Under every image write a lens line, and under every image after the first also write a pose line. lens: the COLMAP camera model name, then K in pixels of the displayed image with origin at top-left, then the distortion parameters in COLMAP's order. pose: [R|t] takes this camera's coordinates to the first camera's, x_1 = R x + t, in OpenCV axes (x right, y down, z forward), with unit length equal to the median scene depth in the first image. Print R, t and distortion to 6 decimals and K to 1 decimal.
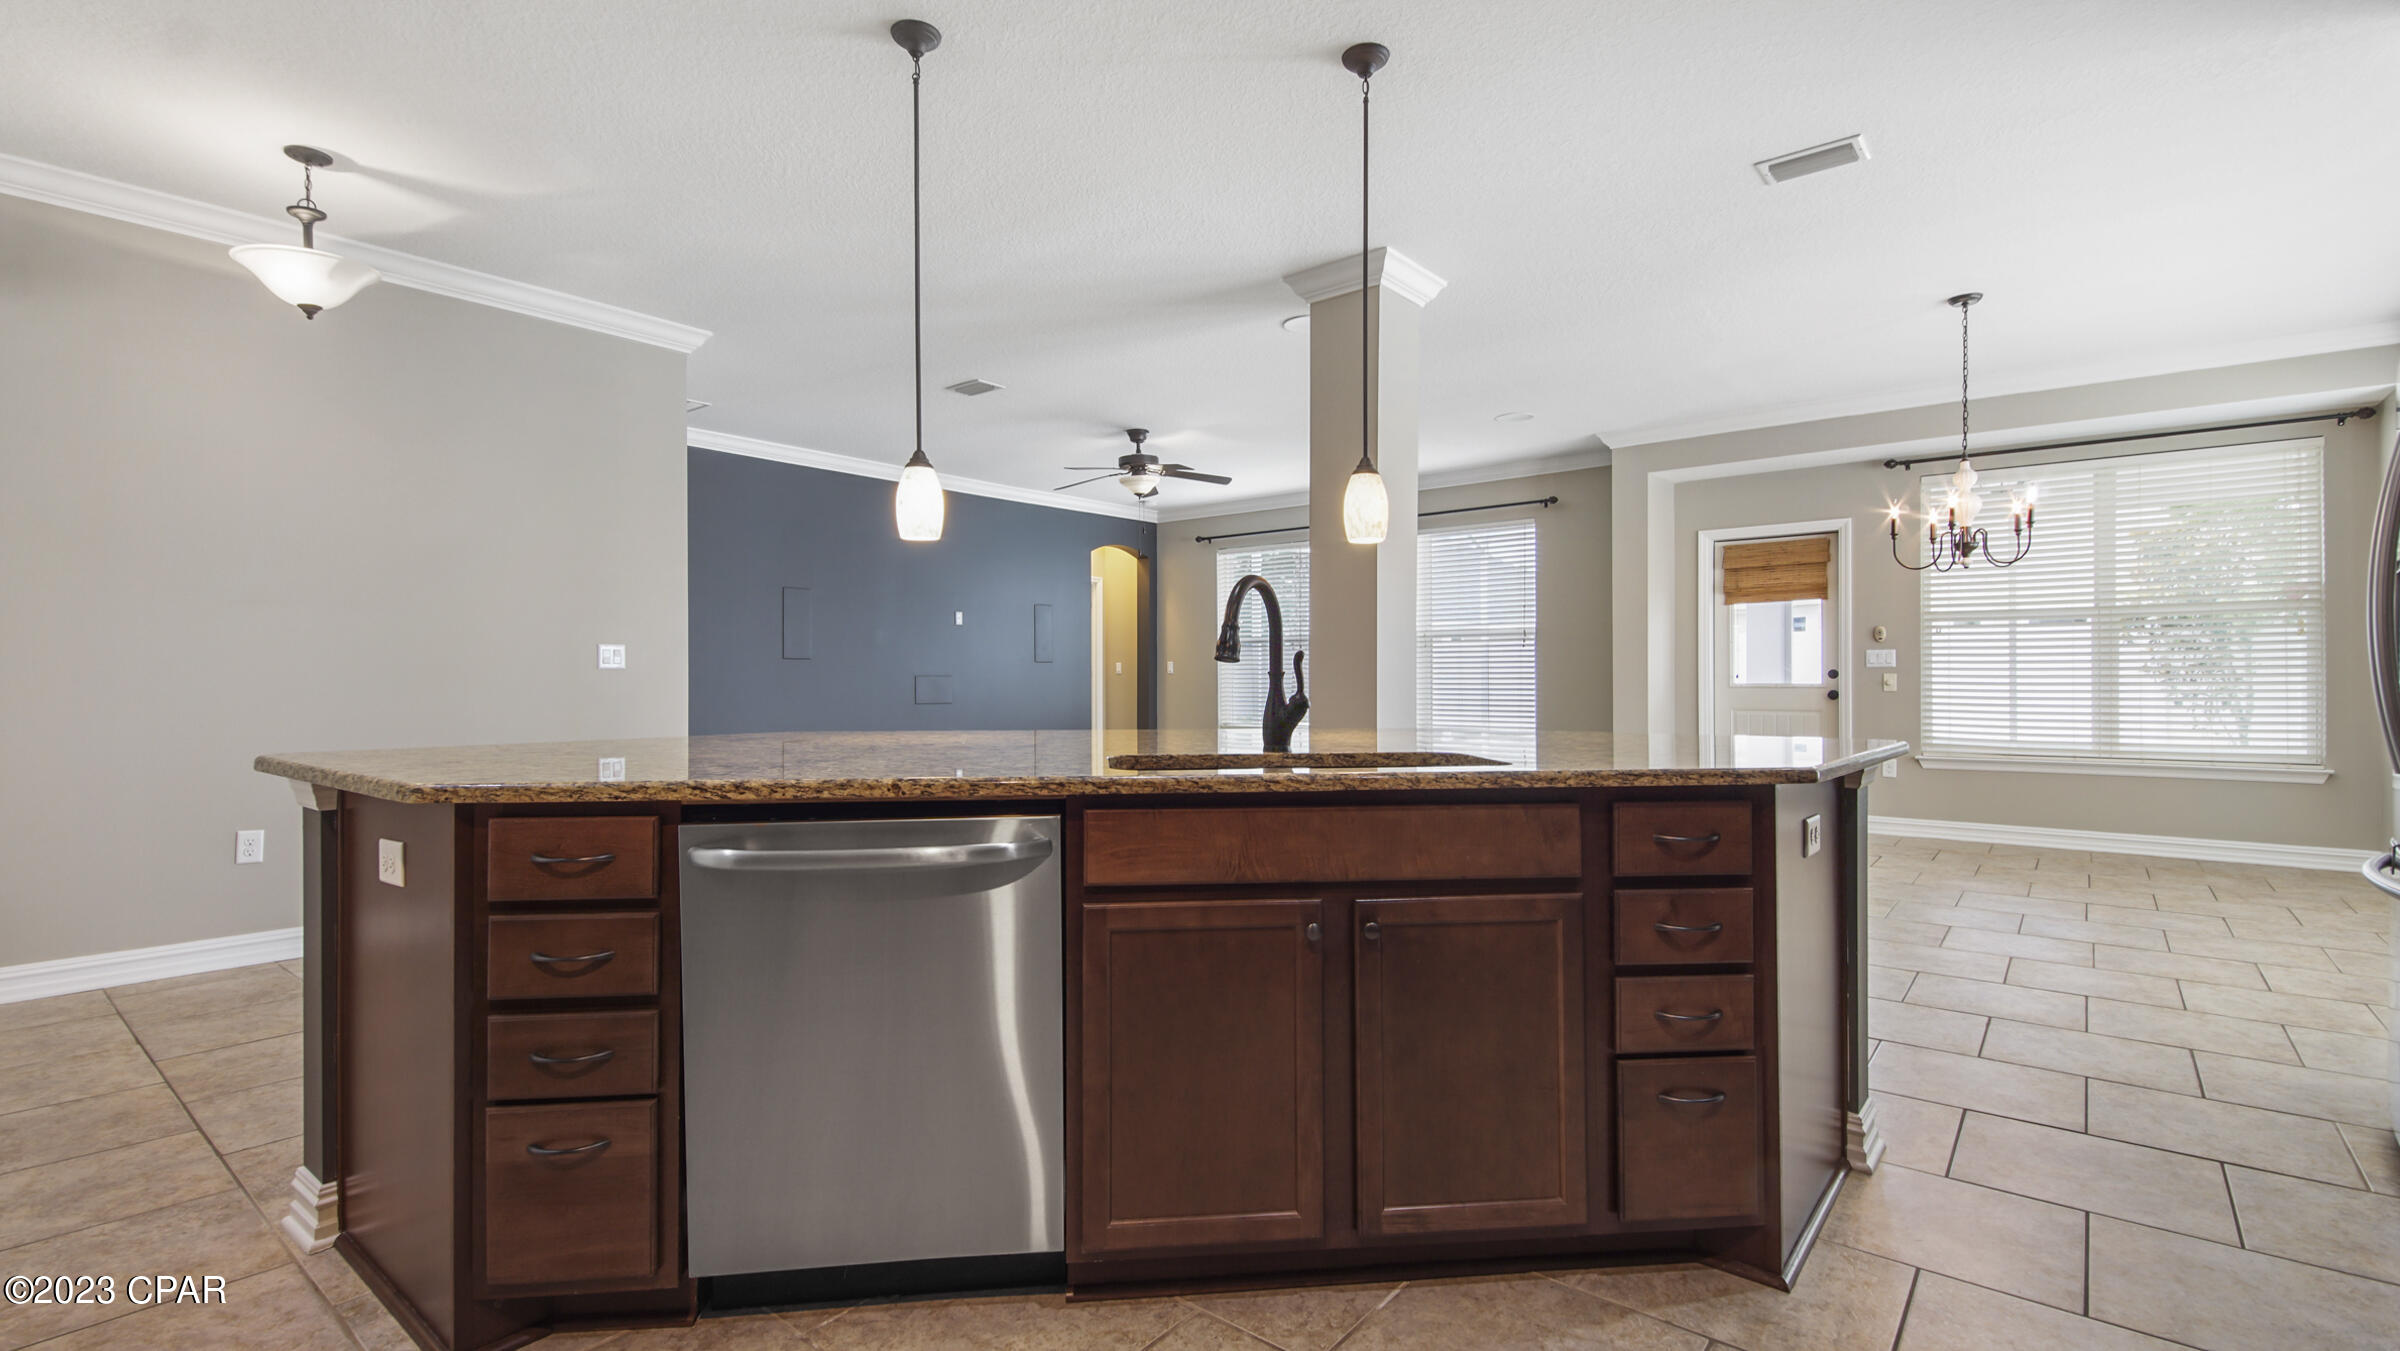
lens RADIAL K [[1093.1, 0, 1173.9], [0, 1093.1, 692.9], [0, 0, 1]] dist [0.002696, -0.008019]
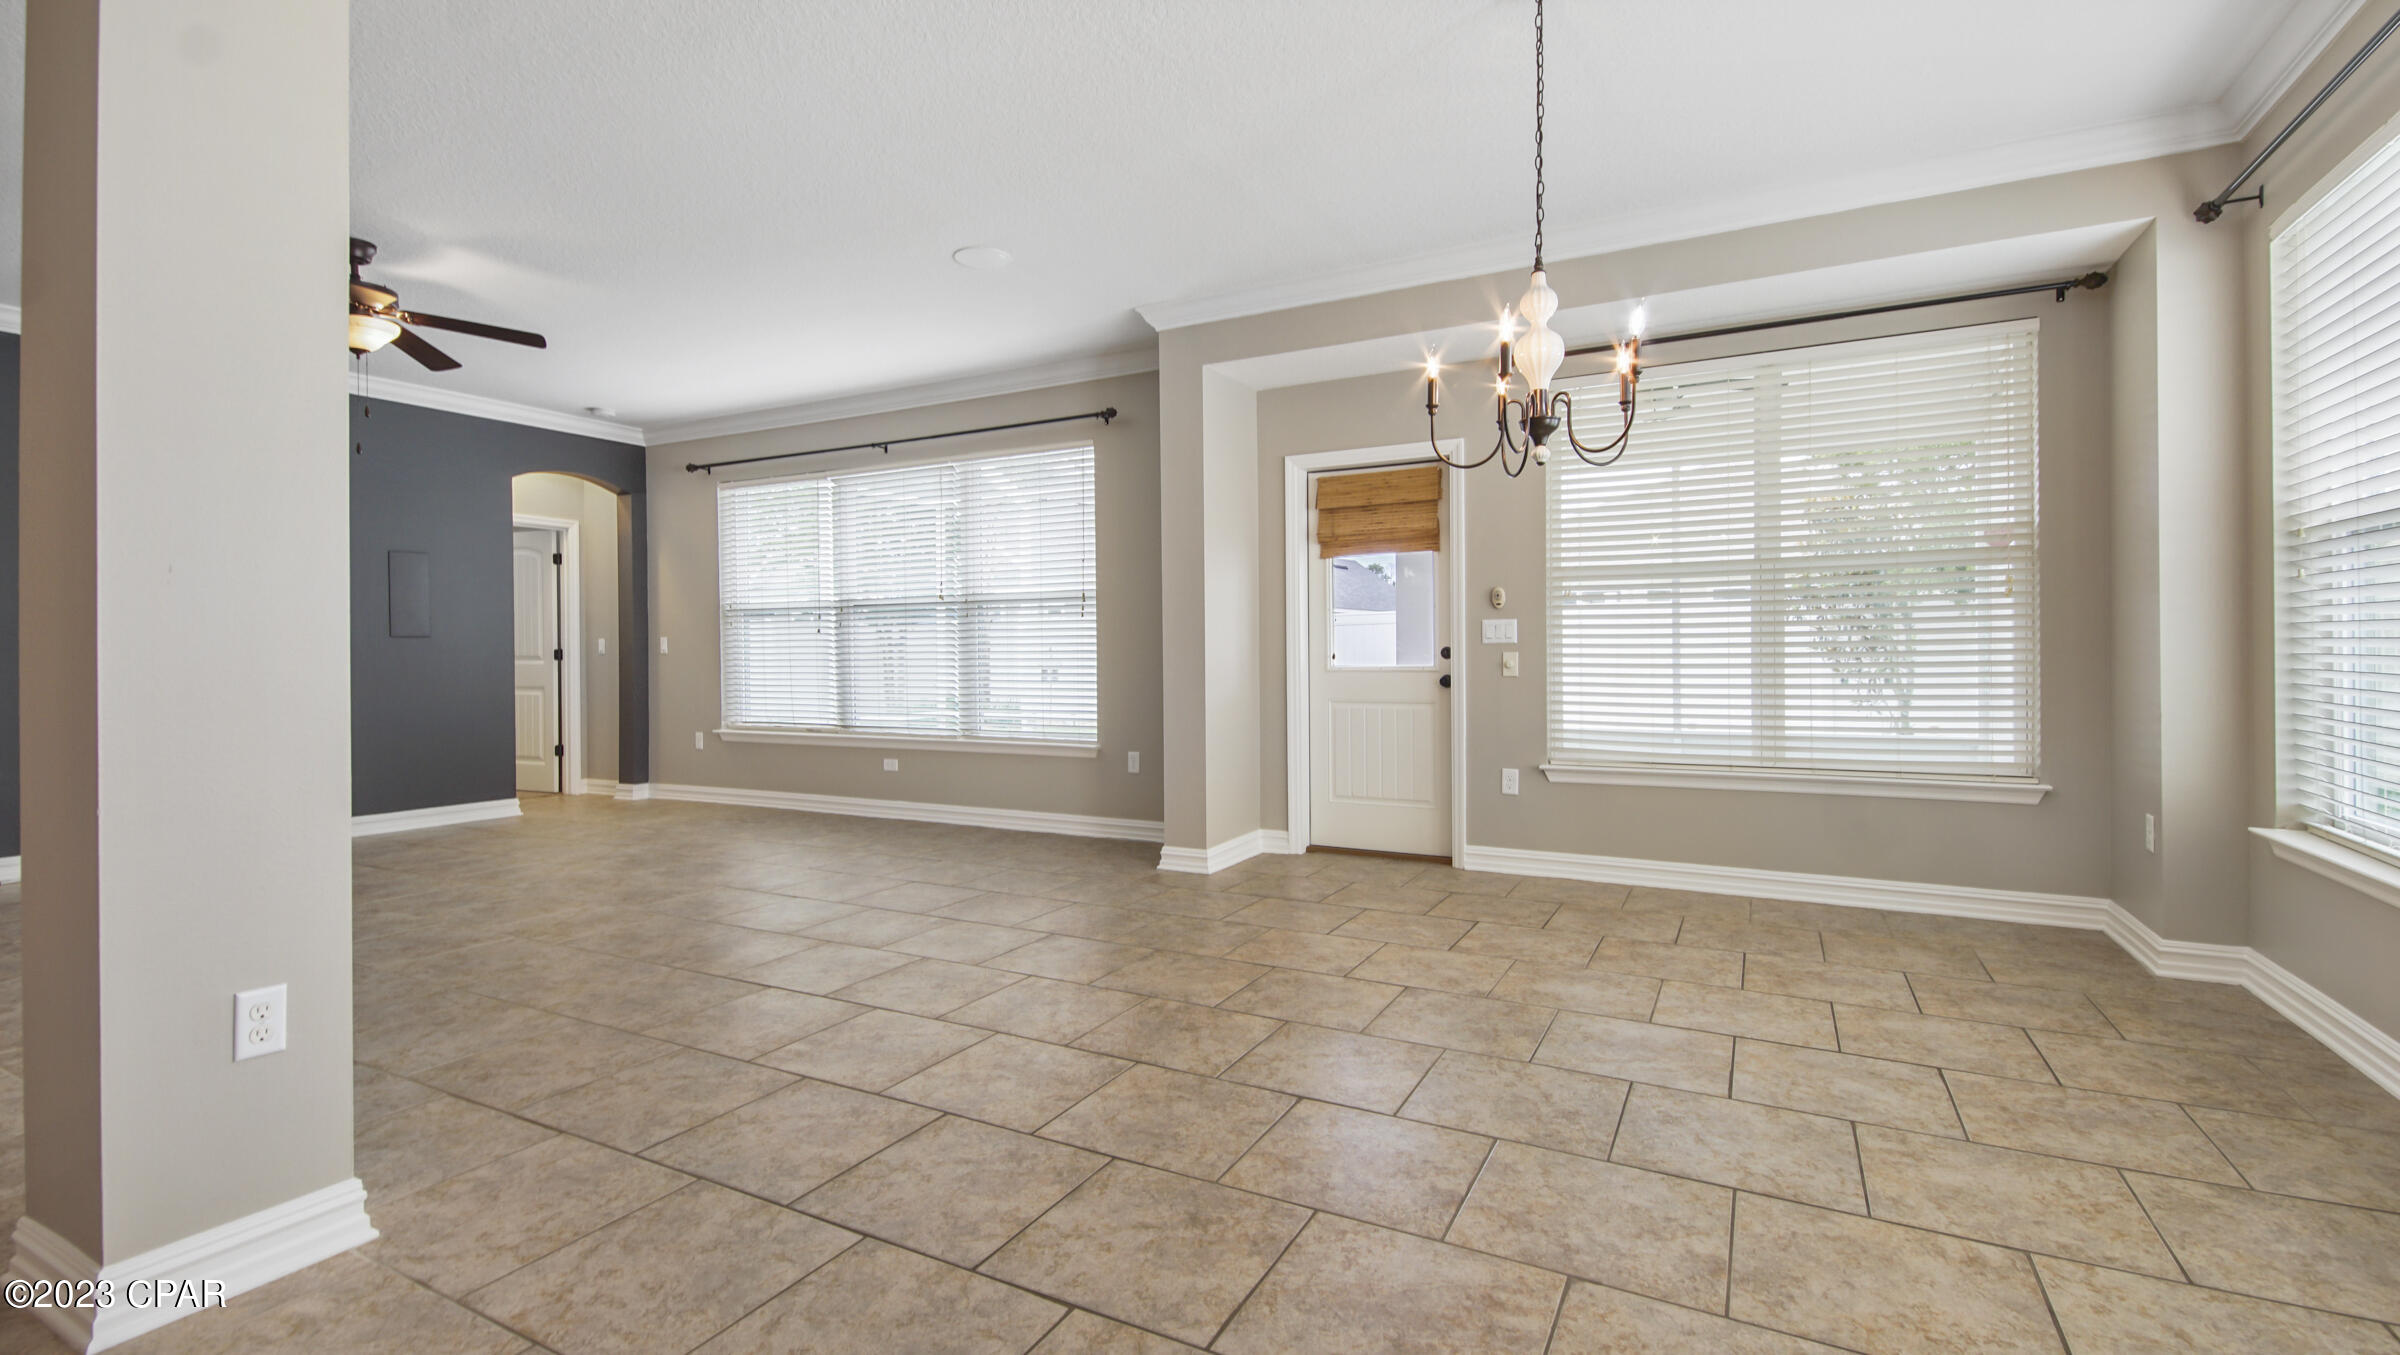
lens RADIAL K [[1082.6, 0, 1200.0], [0, 1082.6, 677.5], [0, 0, 1]] dist [0.005652, 0.000111]
pose [[0.977312, -0.007014, 0.211688, 0.292312], [0.005833, 0.999964, 0.006201, -0.006254], [-0.211724, -0.004825, 0.977318, 0.330312]]
